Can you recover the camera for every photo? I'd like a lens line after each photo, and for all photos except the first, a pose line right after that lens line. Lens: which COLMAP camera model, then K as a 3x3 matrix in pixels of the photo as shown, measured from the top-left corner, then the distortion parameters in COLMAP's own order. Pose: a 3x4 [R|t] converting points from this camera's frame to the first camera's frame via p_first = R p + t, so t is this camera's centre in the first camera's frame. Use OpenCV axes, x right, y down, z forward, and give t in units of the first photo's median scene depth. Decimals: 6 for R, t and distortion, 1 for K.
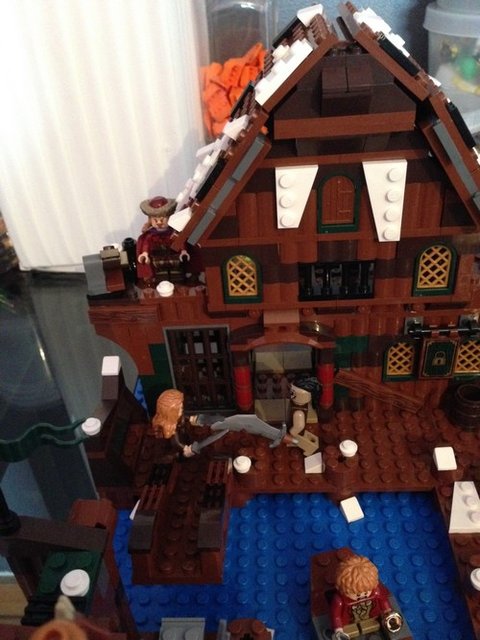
lens RADIAL K [[618.6, 0, 240.0], [0, 618.6, 320.0], [0, 0, 1]] dist [0.125574, -0.285567]
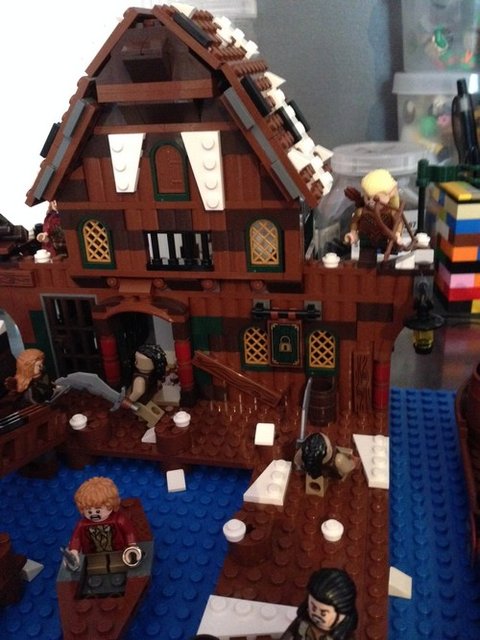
lens RADIAL K [[618.6, 0, 240.0], [0, 618.6, 320.0], [0, 0, 1]] dist [0.125574, -0.285567]
pose [[0.974681, 0.080509, -0.208603, 0.484037], [-0.122917, 0.972242, -0.199091, 0.248588], [0.186784, 0.219691, 0.957522, 0.015999]]
